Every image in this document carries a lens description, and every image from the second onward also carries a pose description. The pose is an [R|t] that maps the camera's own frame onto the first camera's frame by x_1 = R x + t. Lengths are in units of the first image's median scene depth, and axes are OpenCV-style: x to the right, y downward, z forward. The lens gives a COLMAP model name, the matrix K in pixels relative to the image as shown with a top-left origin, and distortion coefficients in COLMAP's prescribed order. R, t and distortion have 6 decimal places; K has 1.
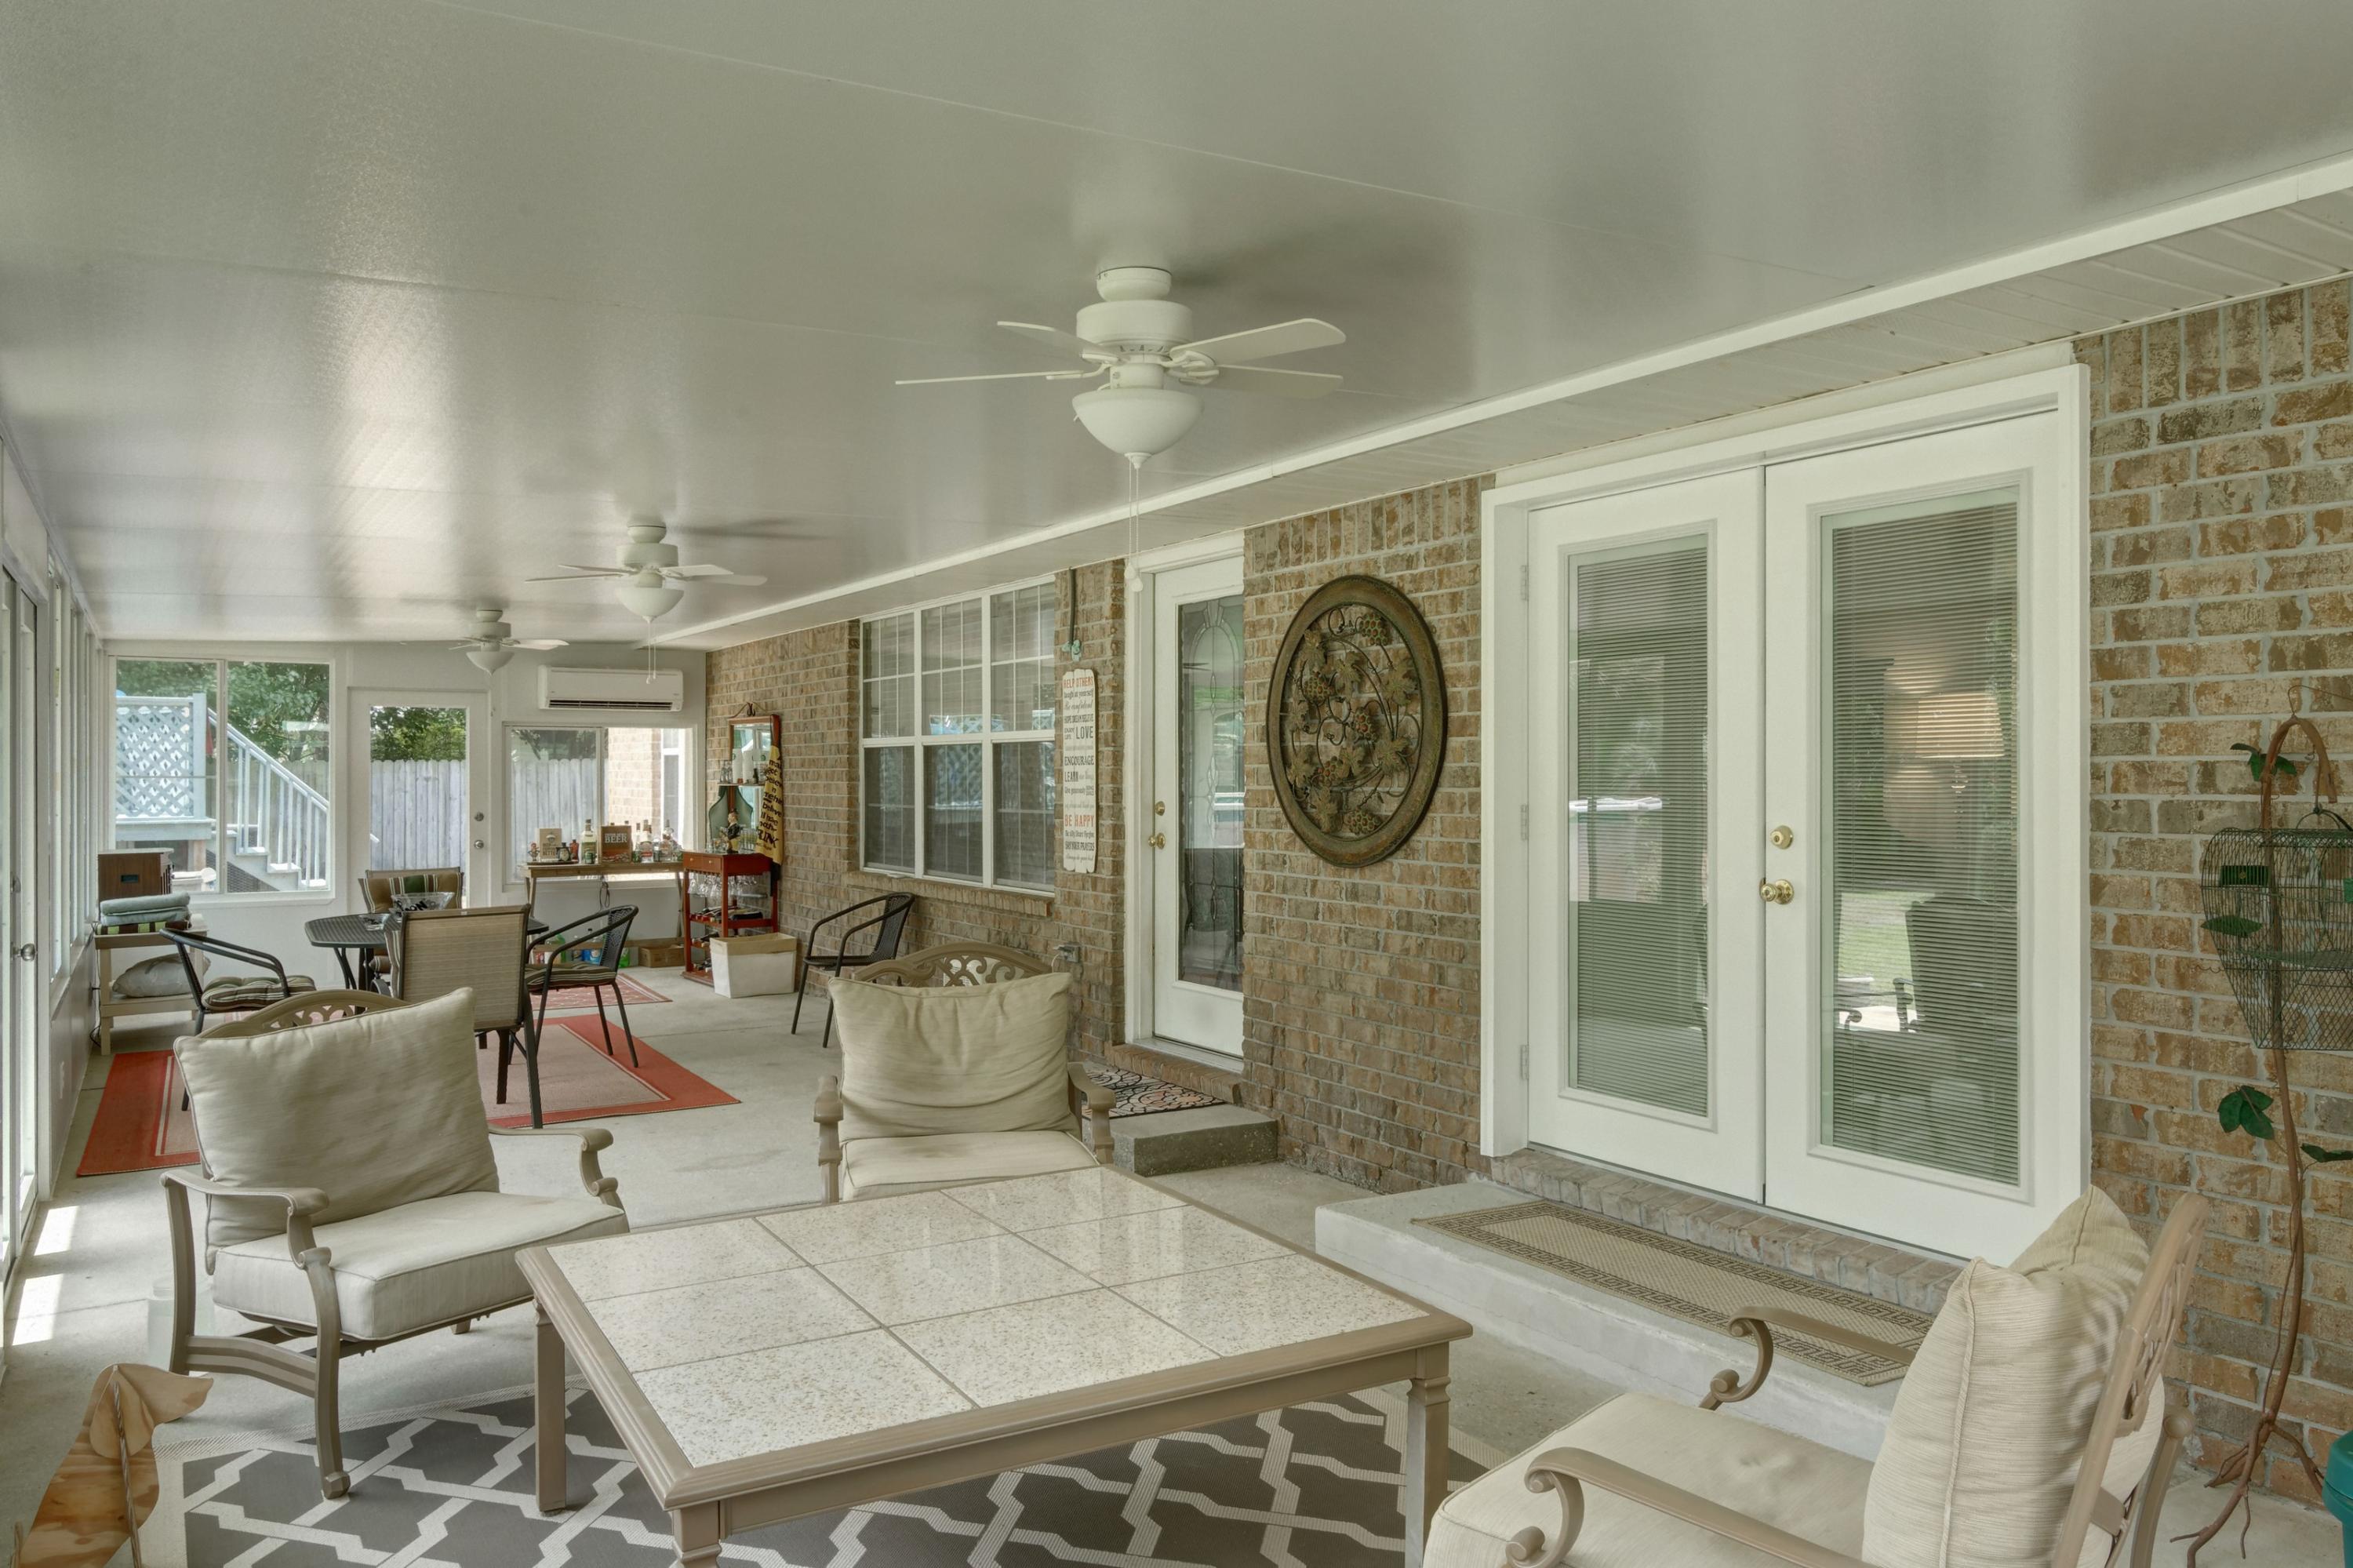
lens RADIAL K [[1602.9, 0, 1176.5], [0, 1602.9, 784.0], [0, 0, 1]] dist [0.002387, -0.001448]
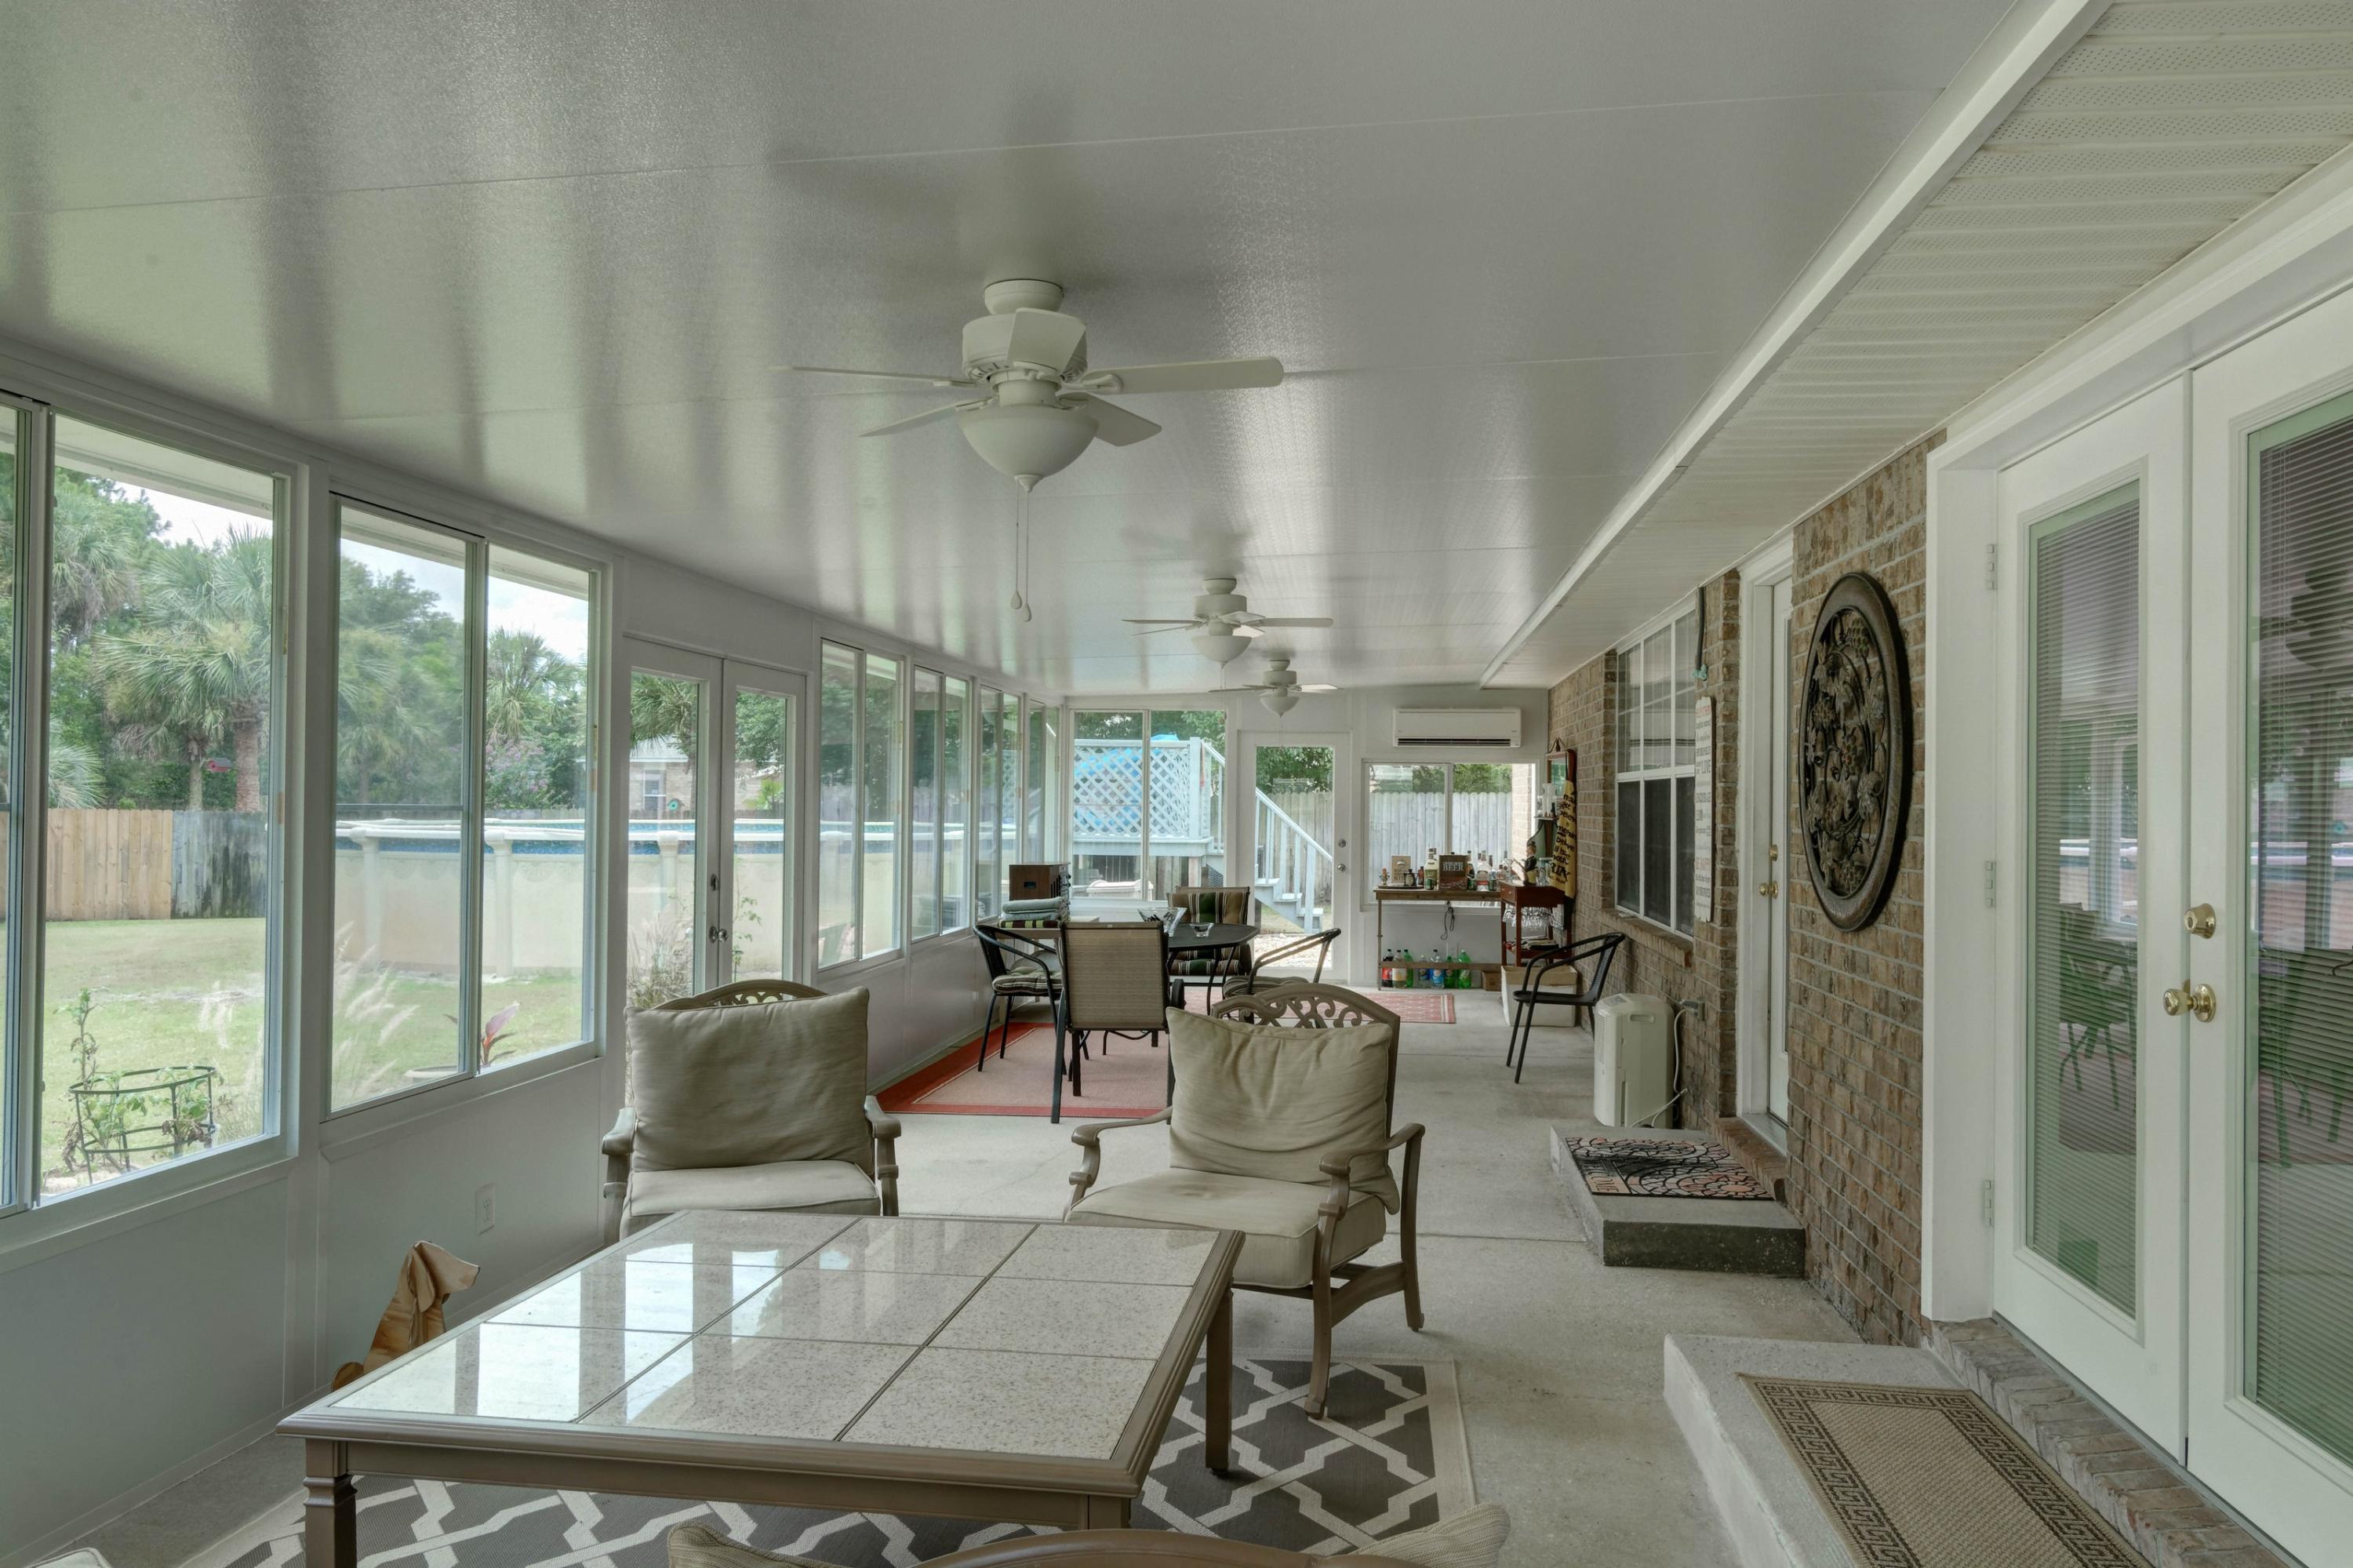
lens RADIAL K [[1539.9, 0, 1176.5], [0, 1539.9, 784.0], [0, 0, 1]] dist [0.001430, -0.005585]
pose [[0.800031, 0.002044, -0.599955, 0.295519], [-0.014718, 0.999760, -0.016221, -0.004843], [0.599778, 0.021808, 0.799869, 0.162377]]
